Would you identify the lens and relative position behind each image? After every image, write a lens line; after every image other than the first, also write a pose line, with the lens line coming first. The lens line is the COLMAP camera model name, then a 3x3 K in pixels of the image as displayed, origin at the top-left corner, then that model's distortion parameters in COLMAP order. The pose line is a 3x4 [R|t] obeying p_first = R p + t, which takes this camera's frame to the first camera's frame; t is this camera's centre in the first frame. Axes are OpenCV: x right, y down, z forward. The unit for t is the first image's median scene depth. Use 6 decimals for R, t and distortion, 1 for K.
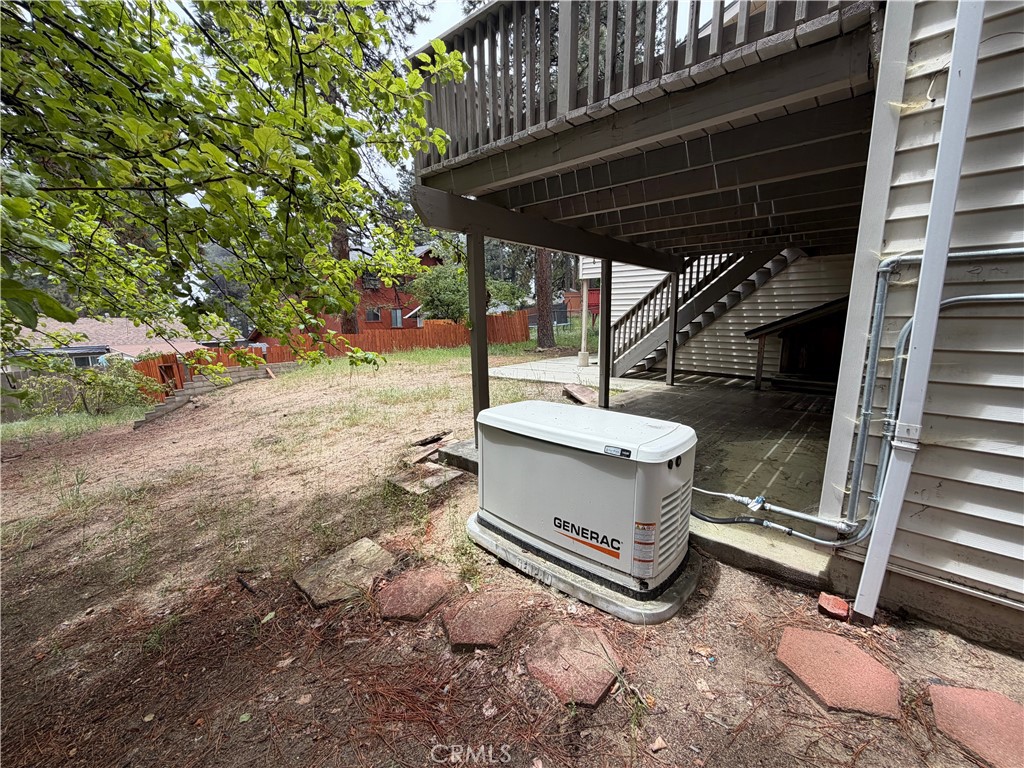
lens RADIAL K [[411.3, 0, 512.5], [0, 411.3, 384.3], [0, 0, 1]] dist [0.000174, -0.000293]
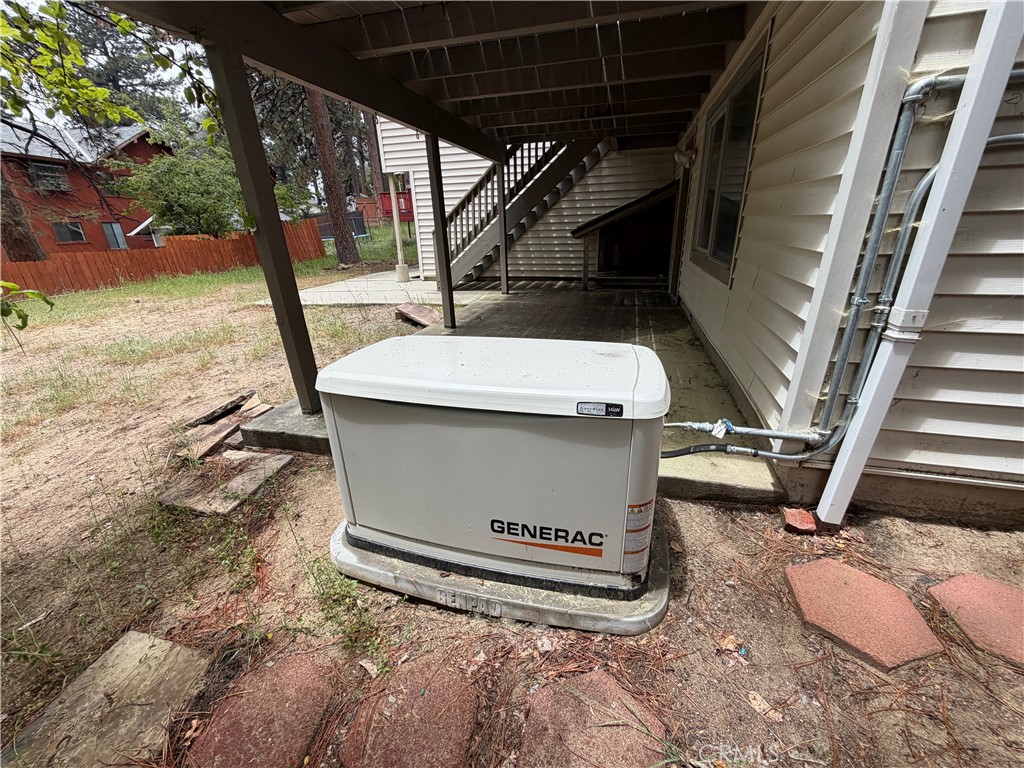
lens RADIAL K [[411.3, 0, 513.1], [0, 411.3, 382.9], [0, 0, 1]] dist [0.000174, -0.000293]
pose [[0.893170, -0.186022, 0.409442, -0.081869], [0.101438, 0.970311, 0.219563, -0.016800], [-0.438129, -0.154574, 0.885522, 0.420734]]
